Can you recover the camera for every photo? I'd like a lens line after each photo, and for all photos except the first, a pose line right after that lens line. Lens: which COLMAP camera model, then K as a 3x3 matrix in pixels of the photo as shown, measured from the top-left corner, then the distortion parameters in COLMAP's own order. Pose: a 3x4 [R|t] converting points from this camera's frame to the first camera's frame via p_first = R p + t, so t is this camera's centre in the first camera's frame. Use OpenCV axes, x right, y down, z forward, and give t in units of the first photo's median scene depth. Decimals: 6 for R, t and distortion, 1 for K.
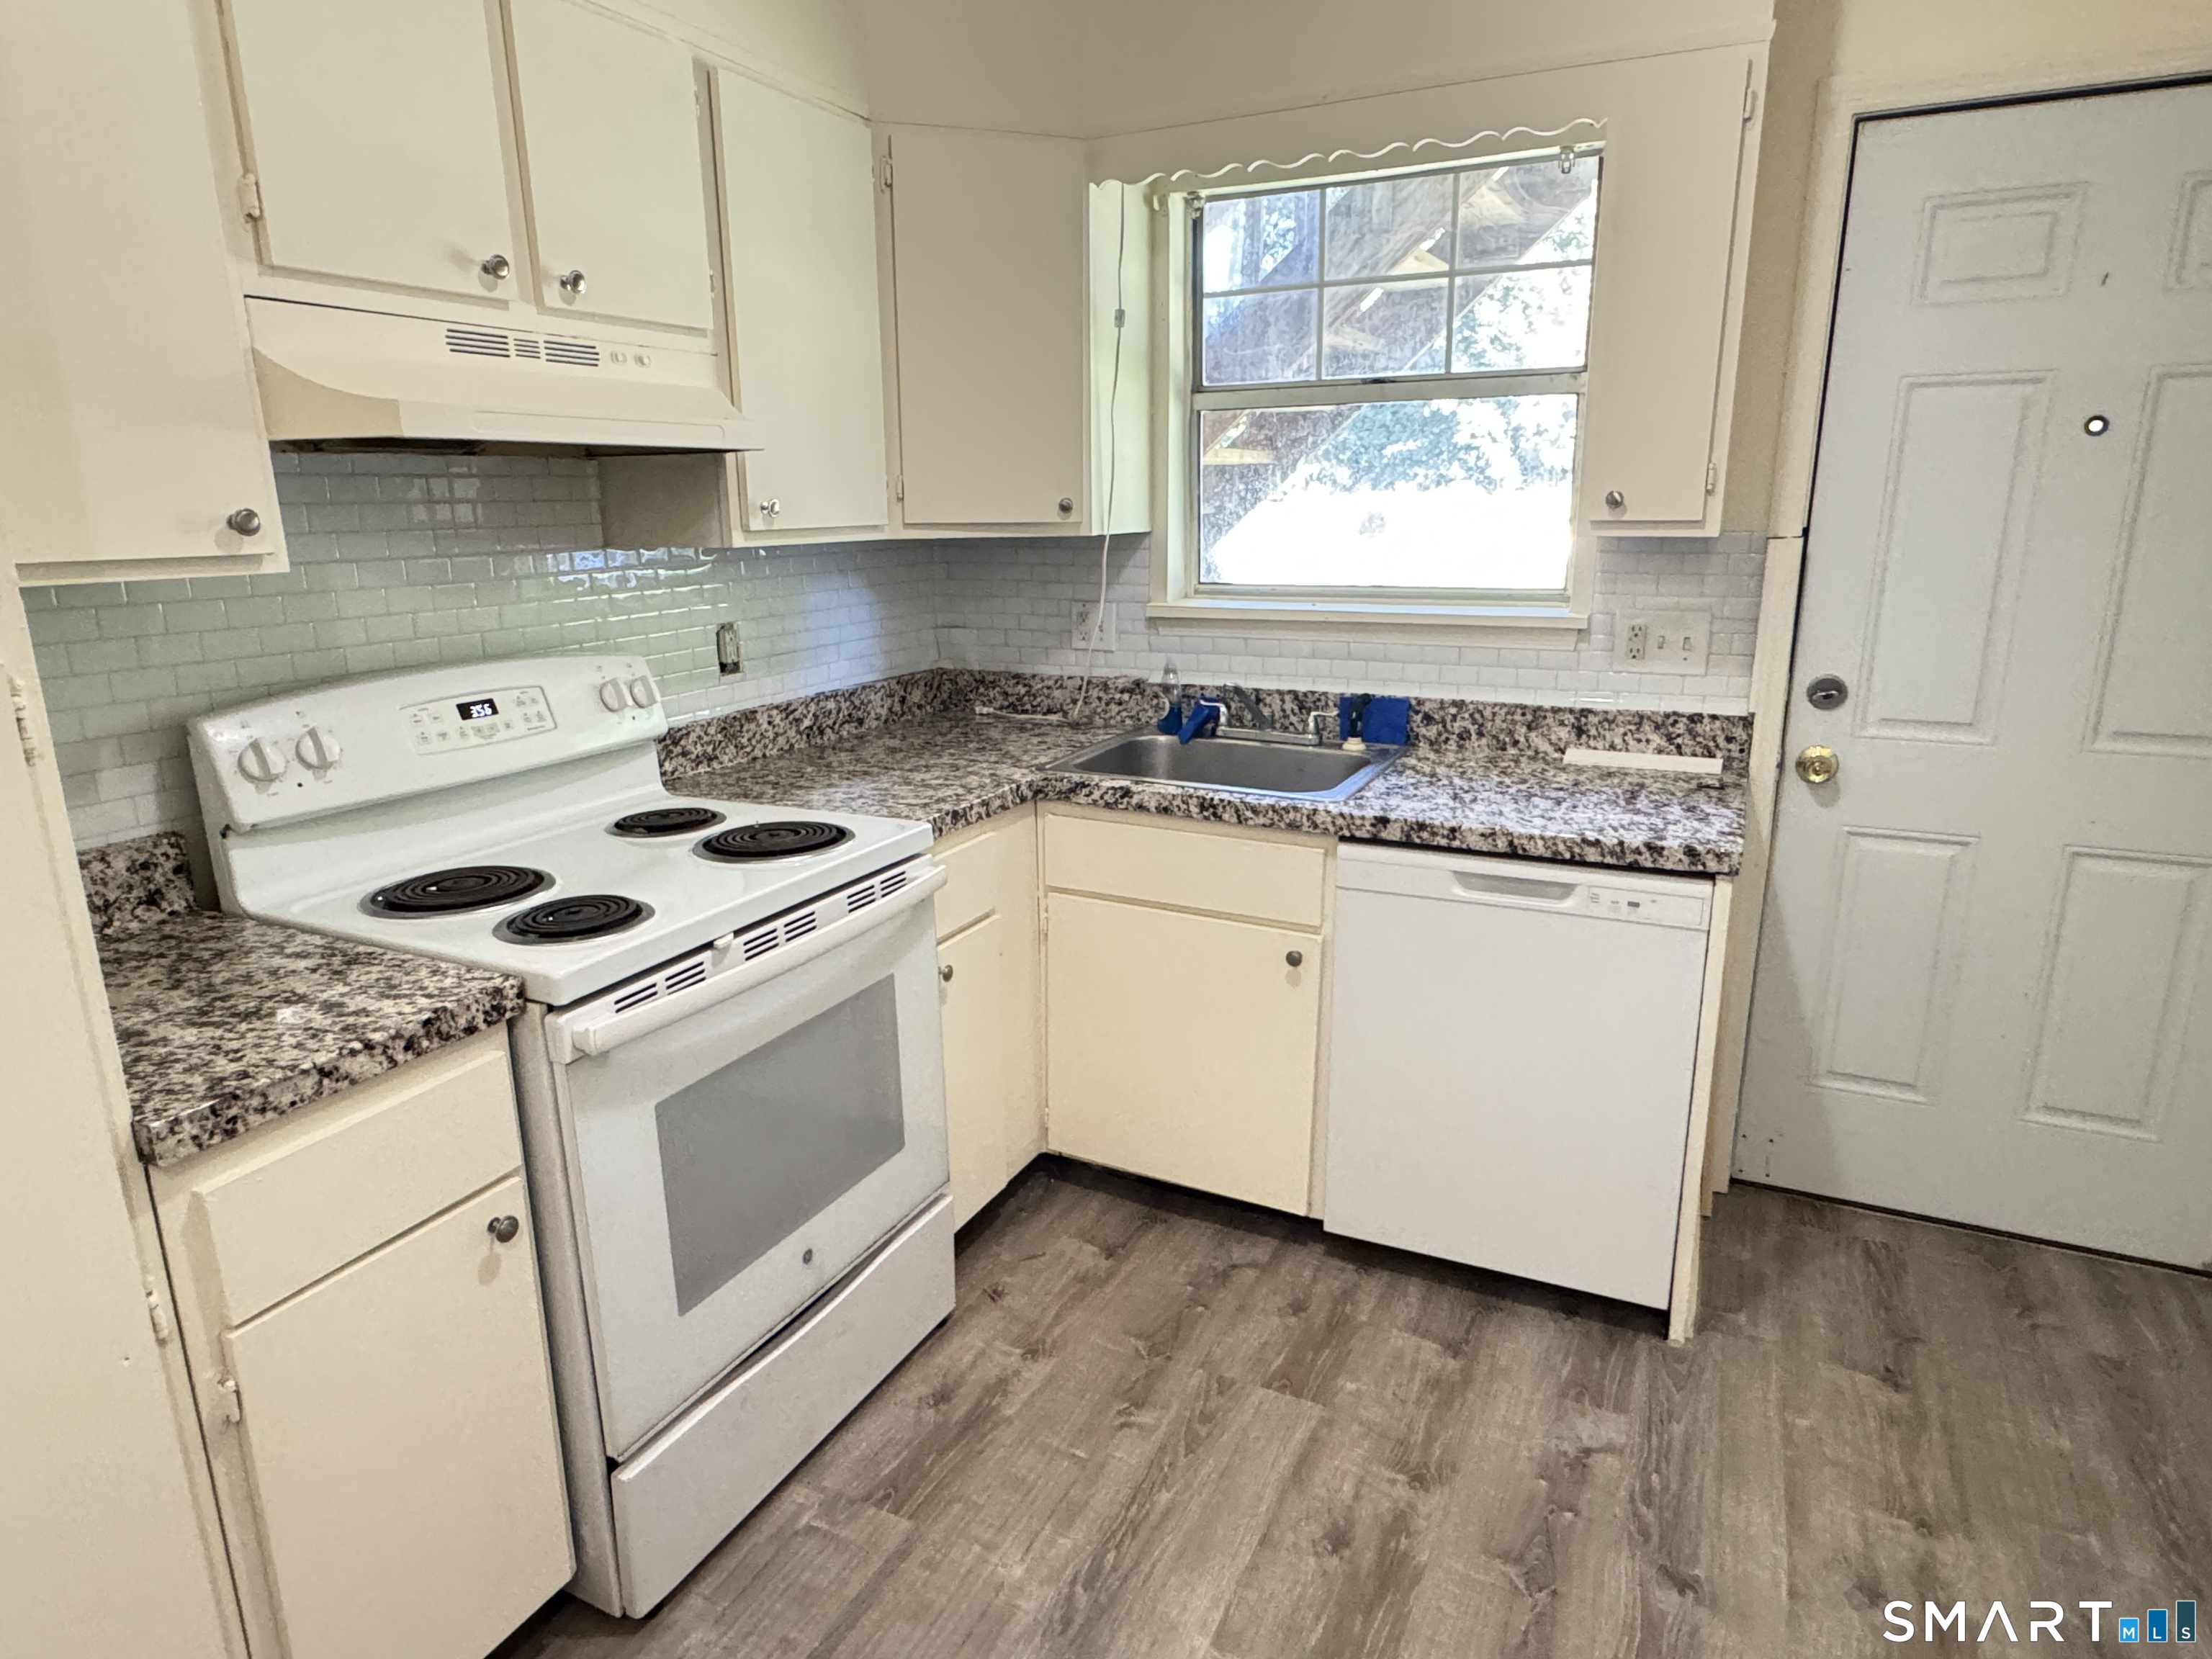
lens RADIAL K [[1321.2, 0, 1100.3], [0, 1321.2, 822.4], [0, 0, 1]] dist [-0.001171, 0.000298]
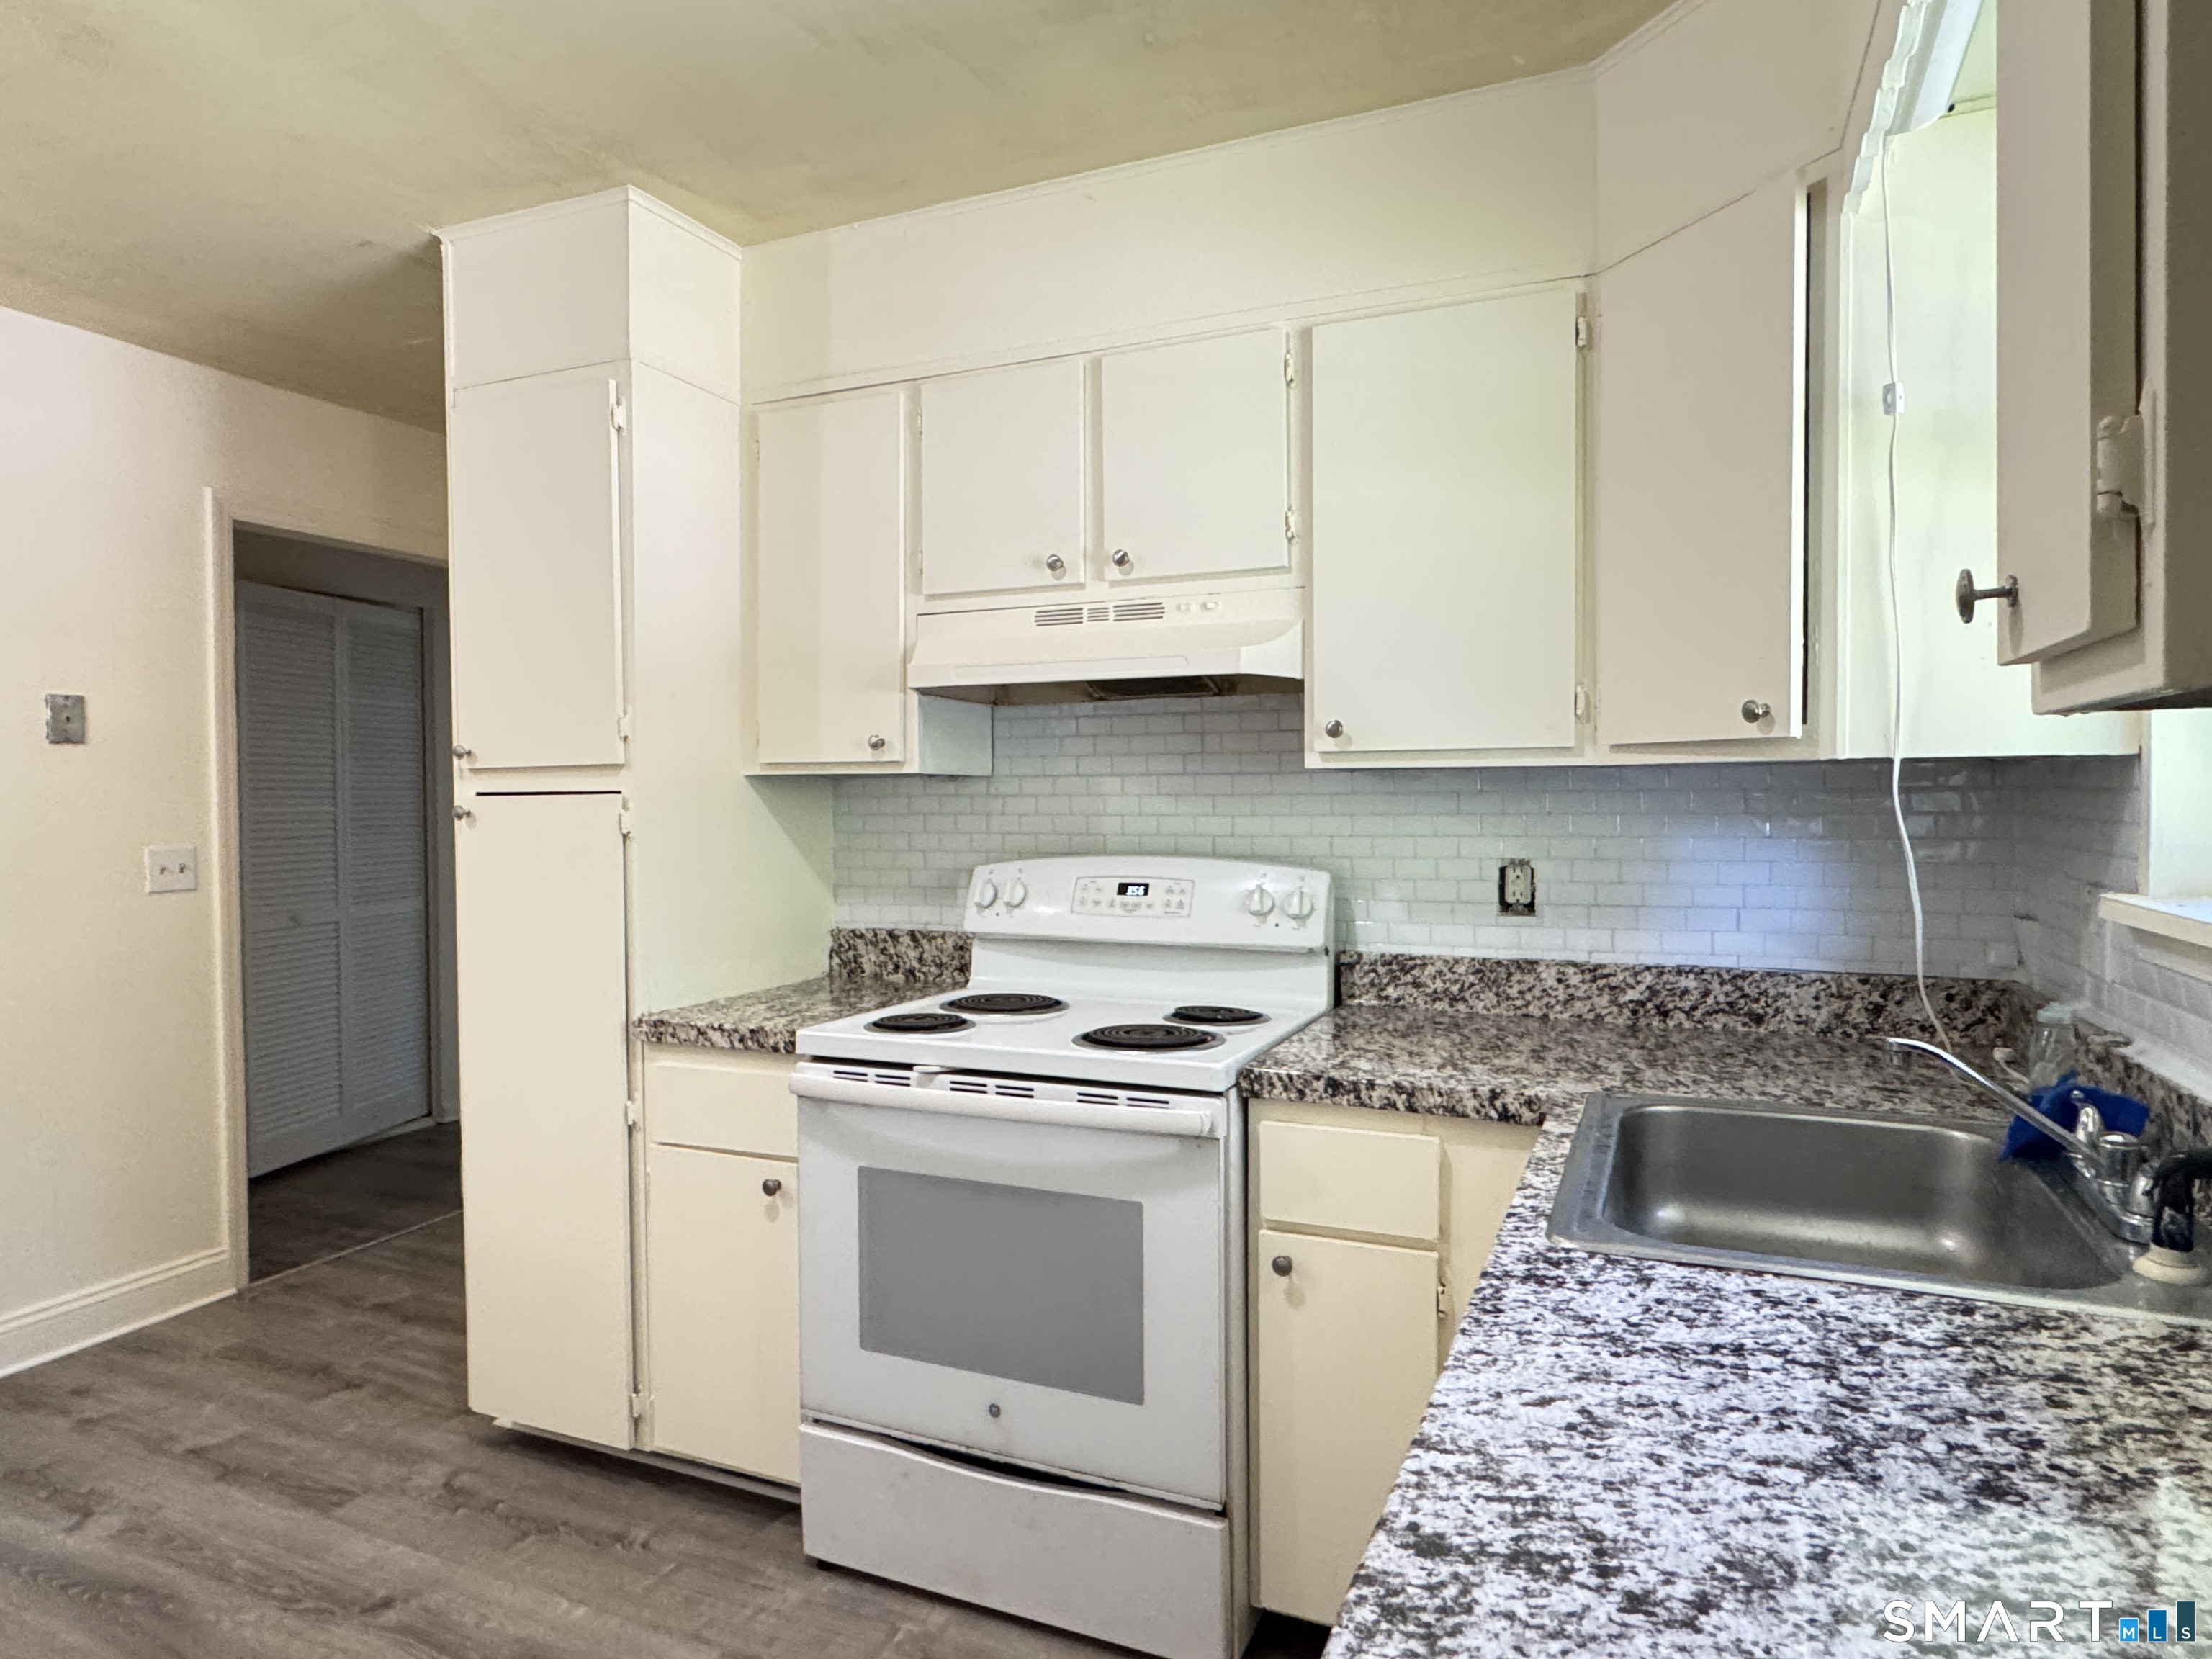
lens RADIAL K [[1299.7, 0, 1106.0], [0, 1299.7, 829.5], [0, 0, 1]] dist [-0.002471, 0.002409]
pose [[0.040027, 0.034811, -0.998592, 0.675853], [-0.237525, 0.971077, 0.024331, -0.143502], [0.970557, 0.236216, 0.047137, 0.777558]]
